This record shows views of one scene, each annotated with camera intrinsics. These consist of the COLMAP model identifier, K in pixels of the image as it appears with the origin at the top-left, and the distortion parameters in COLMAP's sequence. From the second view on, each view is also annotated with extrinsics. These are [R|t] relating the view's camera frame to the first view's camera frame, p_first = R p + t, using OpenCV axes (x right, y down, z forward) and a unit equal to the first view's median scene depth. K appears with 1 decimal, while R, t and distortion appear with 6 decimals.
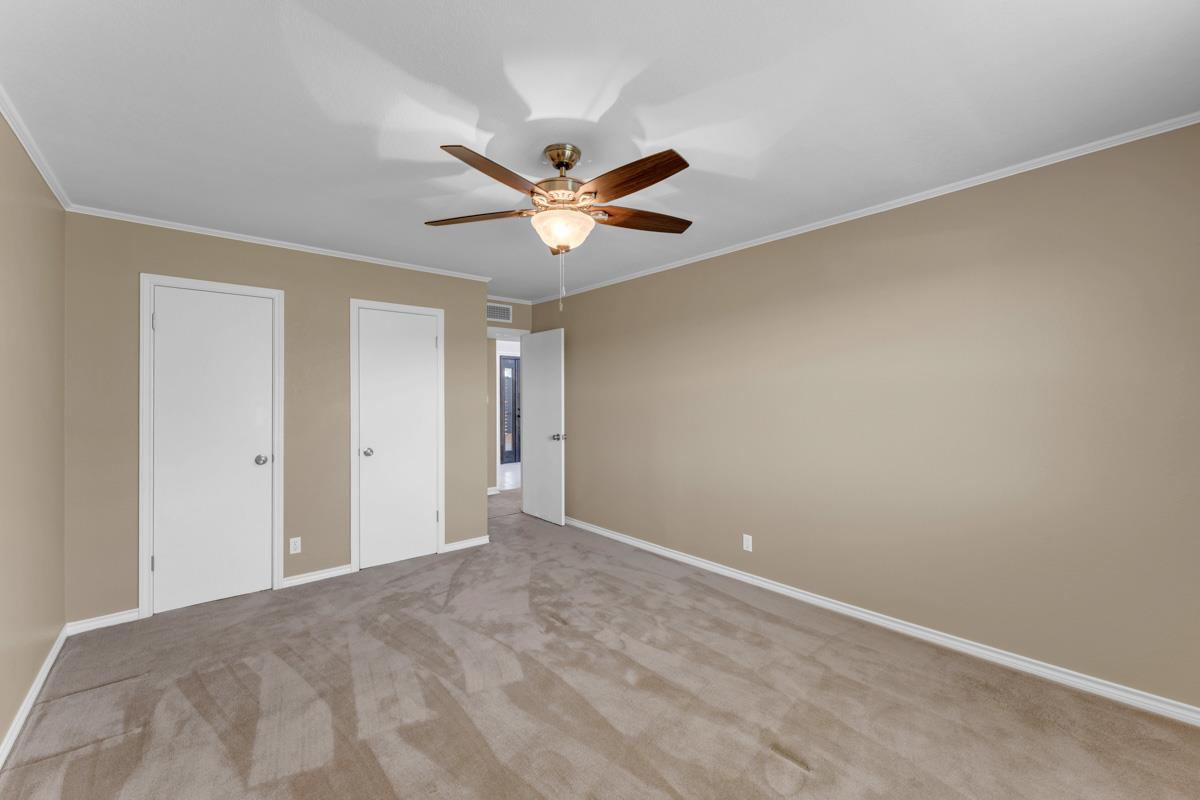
lens RADIAL K [[486.2, 0, 595.1], [0, 486.2, 397.2], [0, 0, 1]] dist [0.000381, 0.000012]
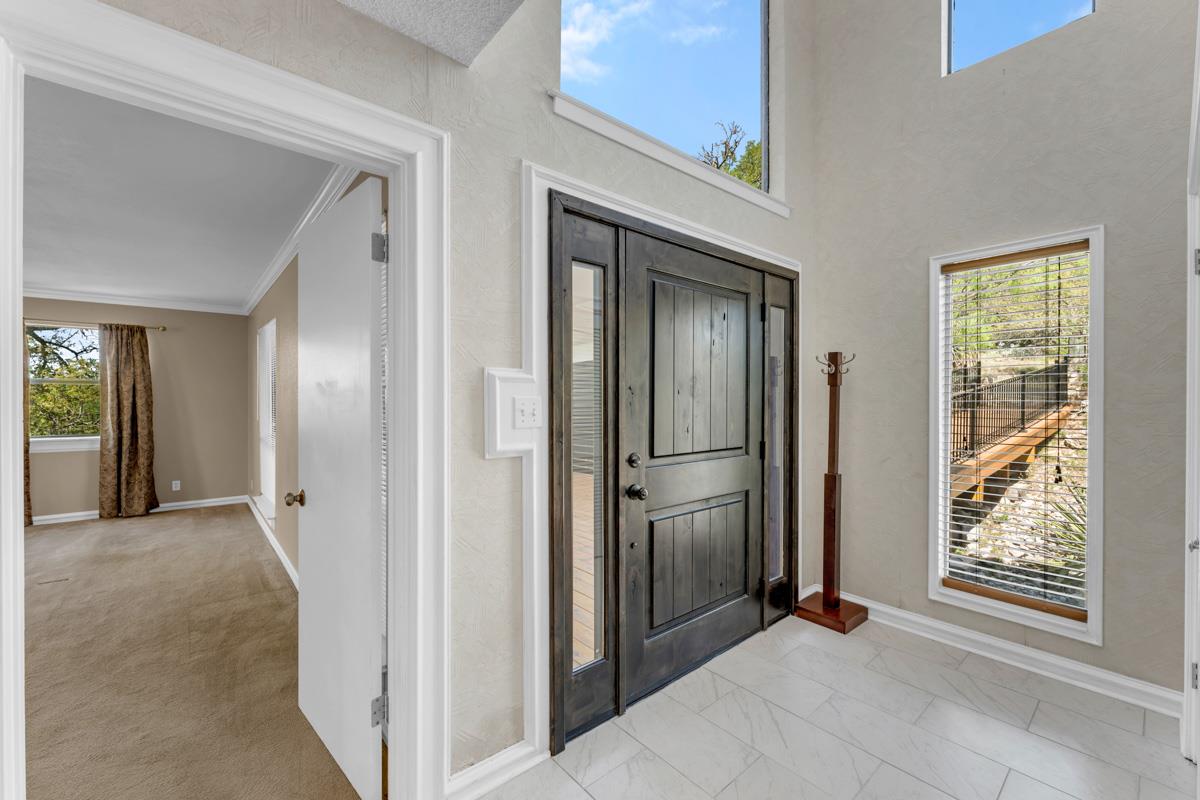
lens RADIAL K [[486.2, 0, 601.5], [0, 486.2, 400.8], [0, 0, 1]] dist [0.000381, 0.000012]
pose [[0.999945, 0.007384, 0.007384, -0.135018], [-0.007441, 0.999942, 0.007792, -0.002253], [-0.007326, -0.007846, 0.999942, 0.616656]]
